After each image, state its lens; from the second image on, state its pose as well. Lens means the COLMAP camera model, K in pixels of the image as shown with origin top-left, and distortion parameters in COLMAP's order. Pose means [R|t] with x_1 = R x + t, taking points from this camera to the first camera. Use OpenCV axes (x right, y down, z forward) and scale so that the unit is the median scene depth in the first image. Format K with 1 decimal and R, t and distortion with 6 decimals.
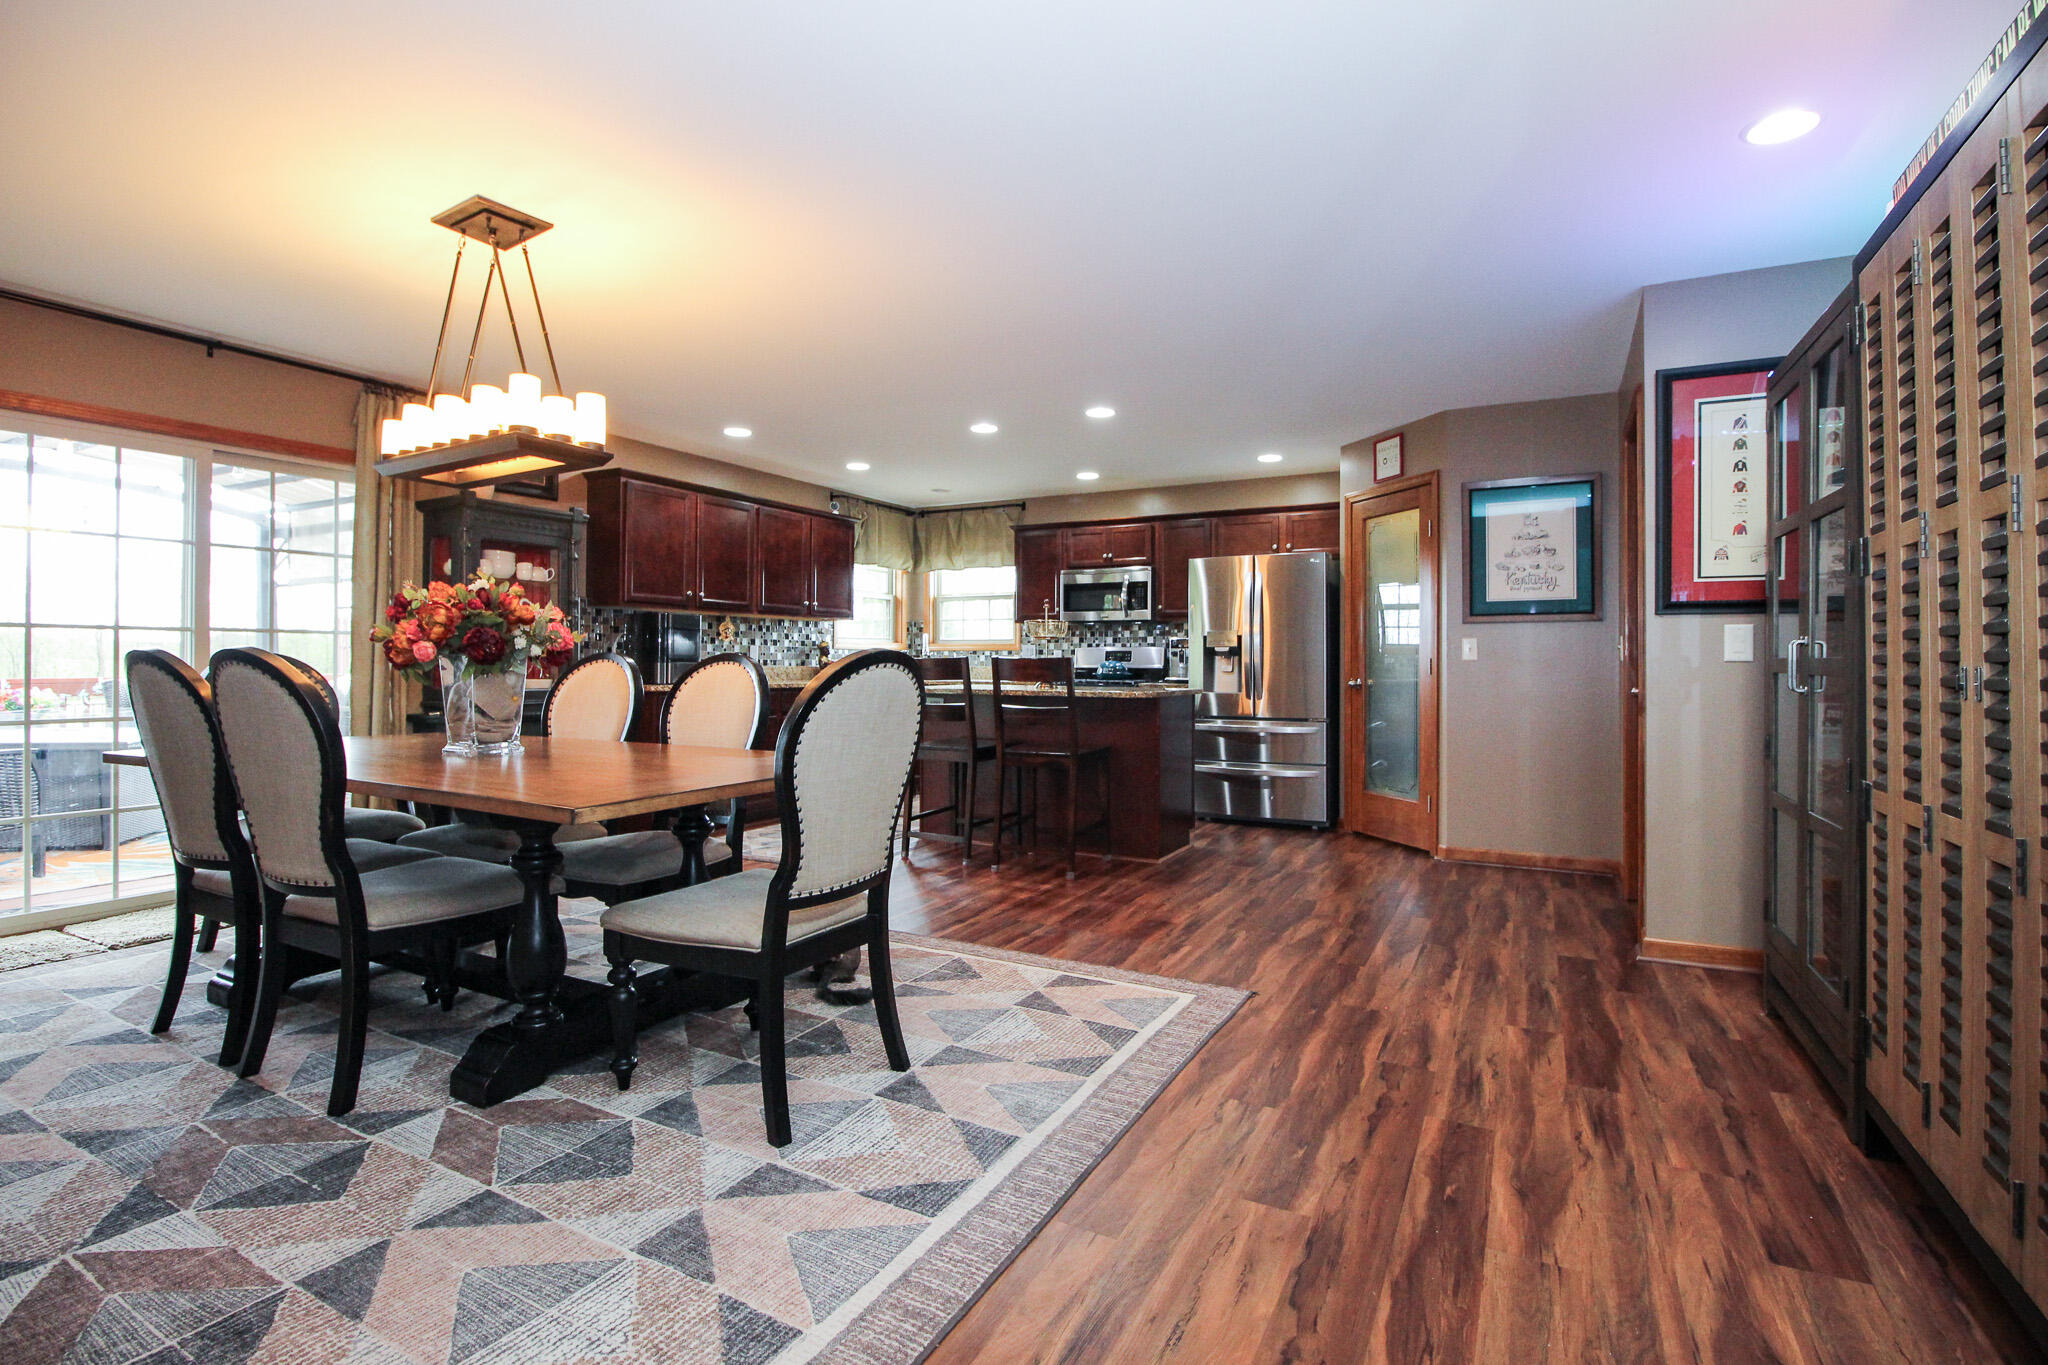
lens RADIAL K [[957.5, 0, 1033.6], [0, 957.5, 653.1], [0, 0, 1]] dist [-0.001032, -0.013425]
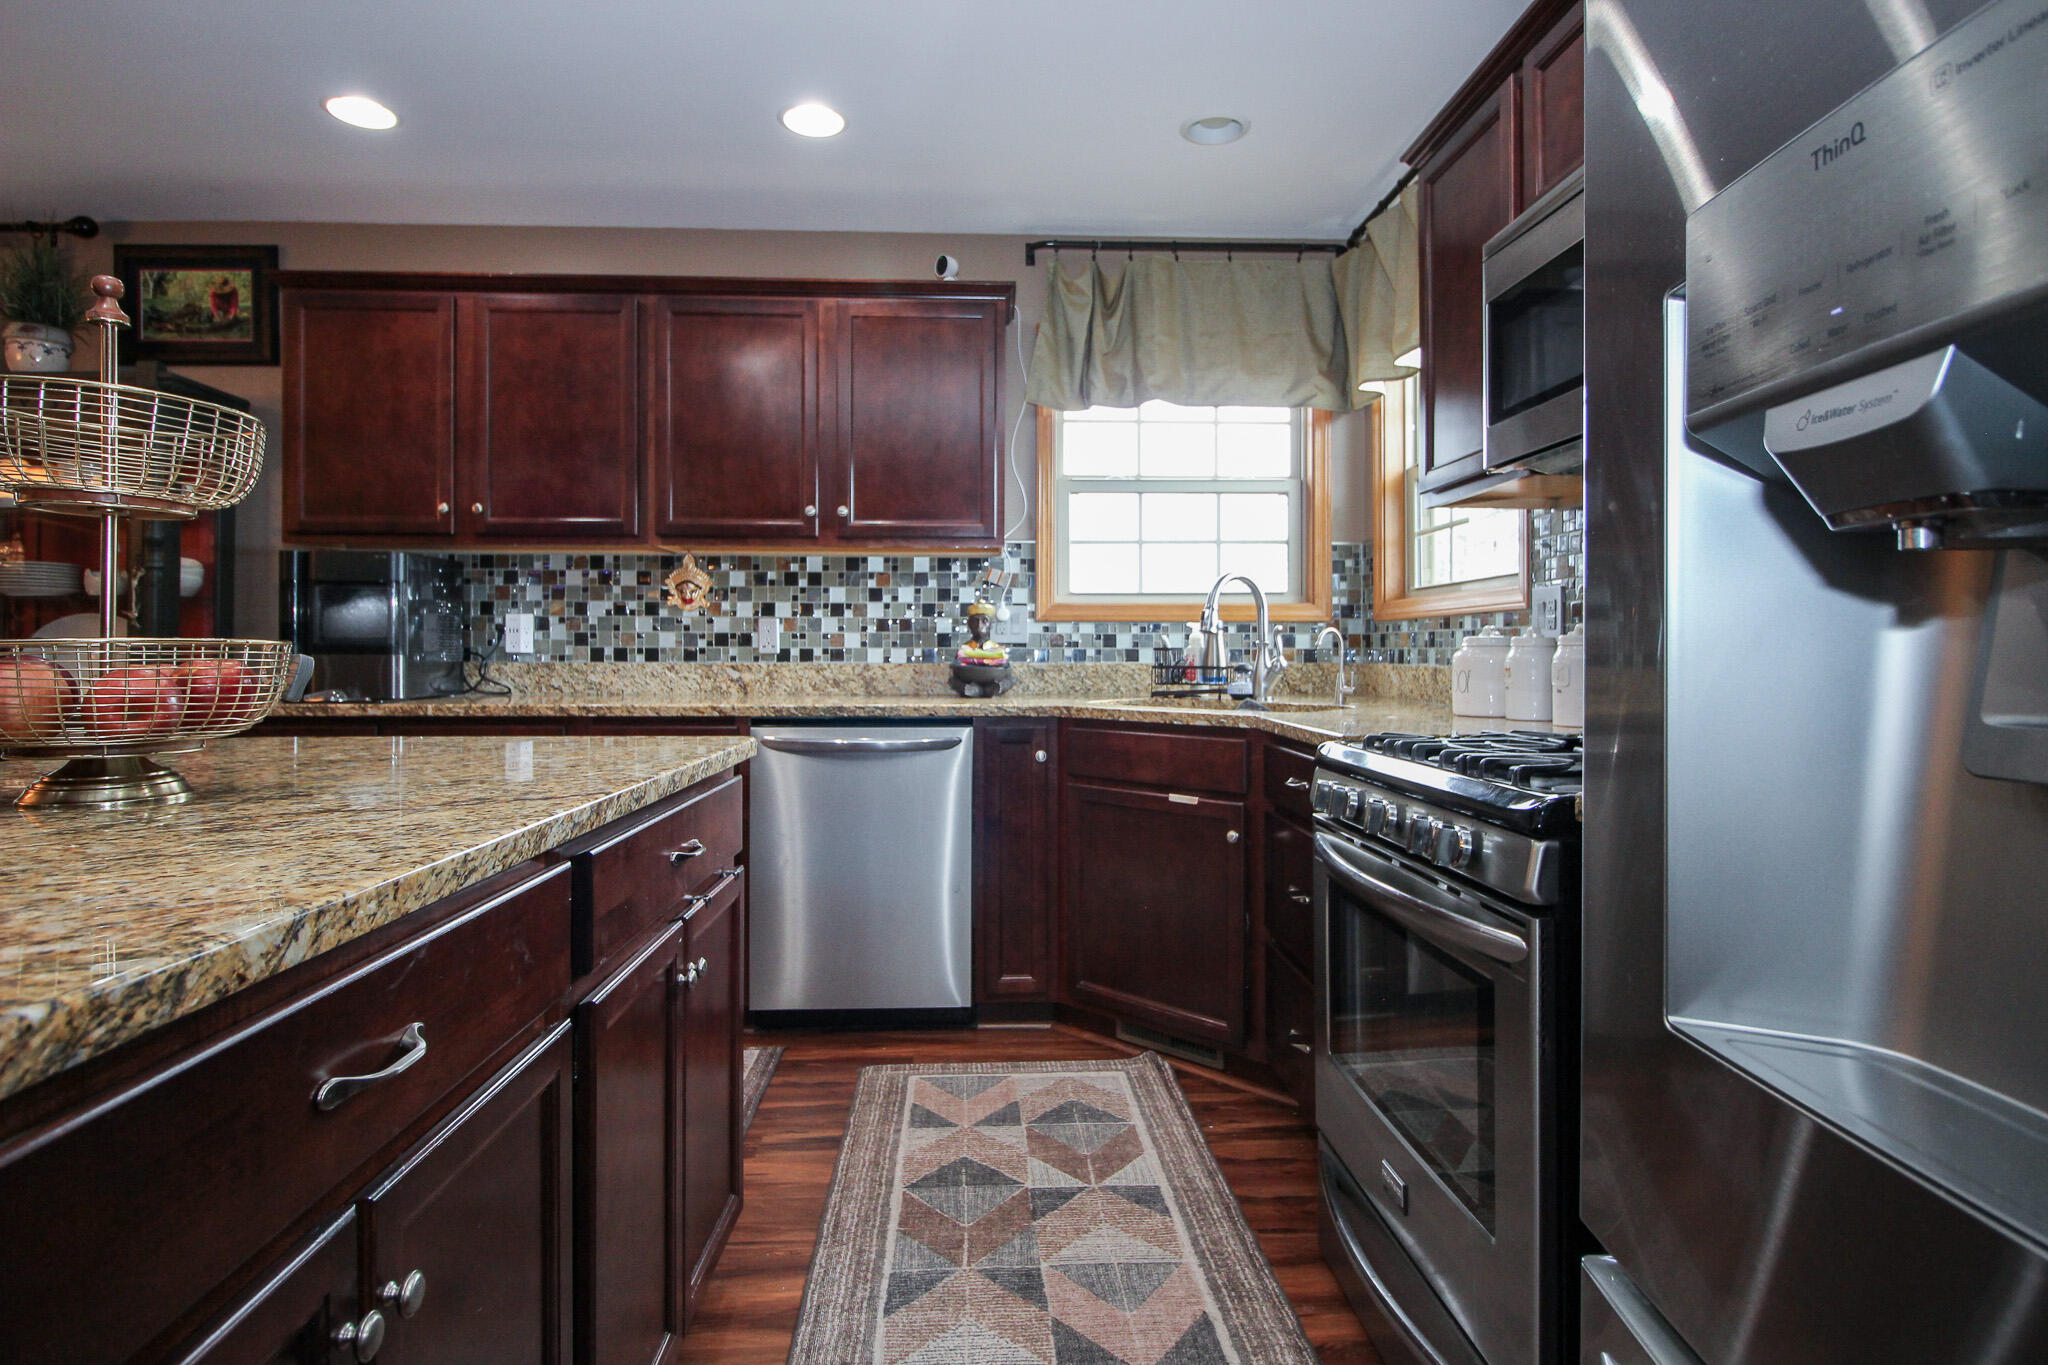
lens RADIAL K [[1075.0, 0, 1029.7], [0, 1075.0, 653.9], [0, 0, 1]] dist [0.001419, -0.009447]
pose [[0.505212, -0.001945, -0.862993, 0.244478], [0.008980, 0.999955, 0.003003, 0.010346], [0.862948, -0.009267, 0.505207, 0.990048]]
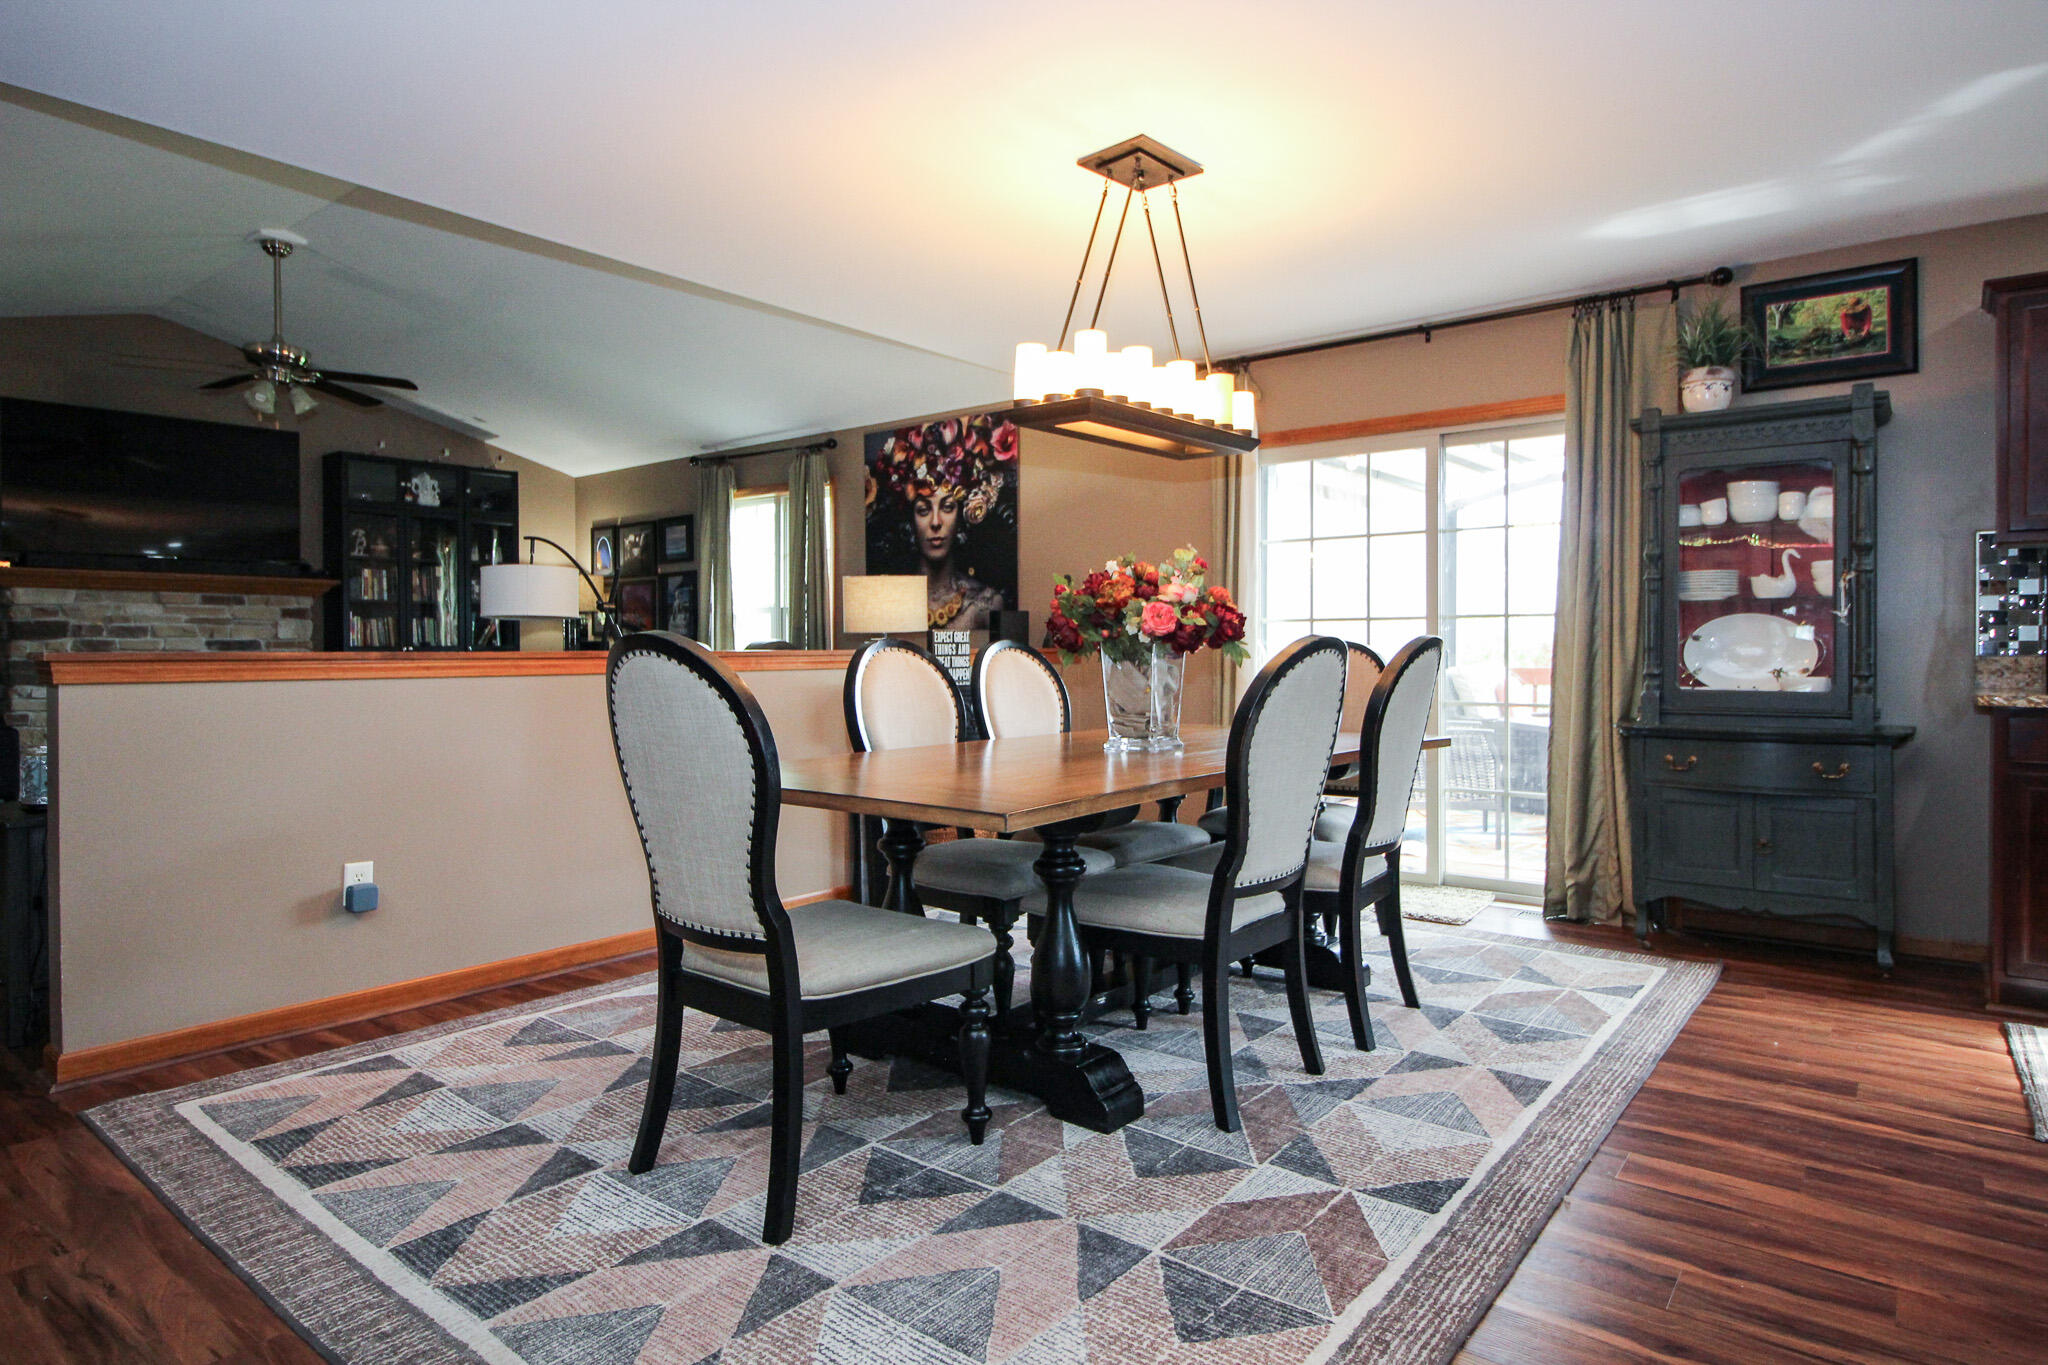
lens RADIAL K [[1149.4, 0, 1027.7], [0, 1149.4, 650.4], [0, 0, 1]] dist [-0.003735, -0.002885]
pose [[-0.181763, -0.002296, -0.983340, 0.265414], [0.009760, 0.999944, -0.004139, 0.007274], [0.983294, -0.010350, -0.181731, 0.553093]]
